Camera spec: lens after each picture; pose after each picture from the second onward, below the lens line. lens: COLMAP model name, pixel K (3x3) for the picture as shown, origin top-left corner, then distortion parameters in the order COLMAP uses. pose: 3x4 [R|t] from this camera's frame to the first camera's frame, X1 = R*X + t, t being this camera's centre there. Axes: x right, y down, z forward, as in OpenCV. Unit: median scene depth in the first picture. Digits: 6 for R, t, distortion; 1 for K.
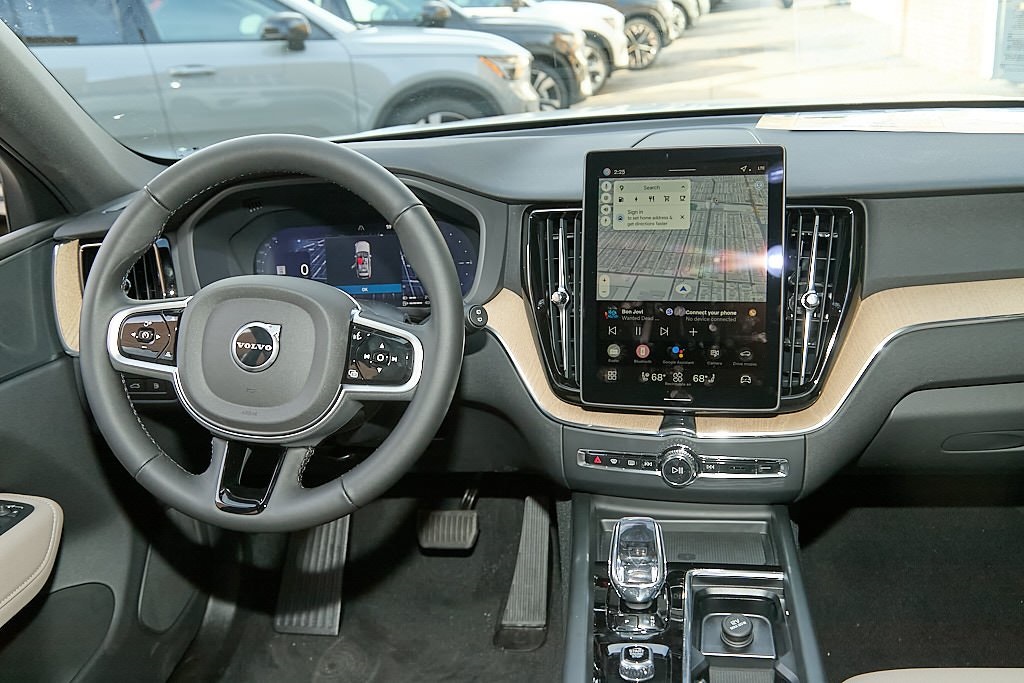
lens RADIAL K [[997.7, 0, 513.3], [0, 997.7, 344.4], [0, 0, 1]] dist [0.006173, 0.000000]
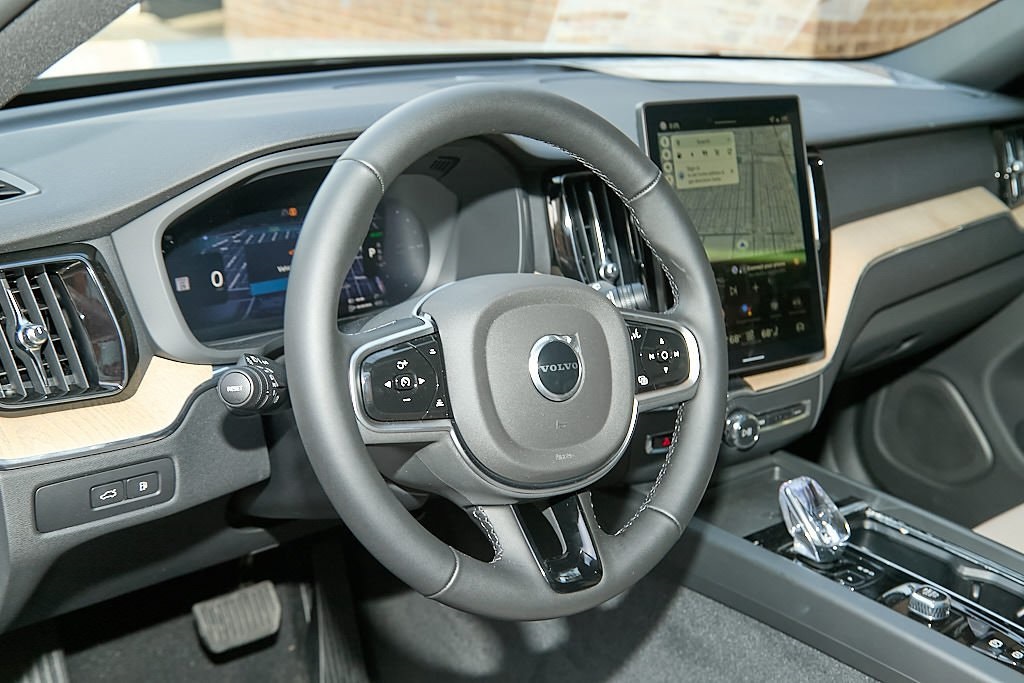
lens RADIAL K [[1192.7, 0, 513.4], [0, 1192.7, 341.1], [0, 0, 1]] dist [0.049060, 0.000000]
pose [[0.683459, -0.149821, 0.714449, -0.820390], [0.142839, 0.987240, 0.070383, -0.076398], [-0.715878, 0.053948, 0.696138, 0.353744]]
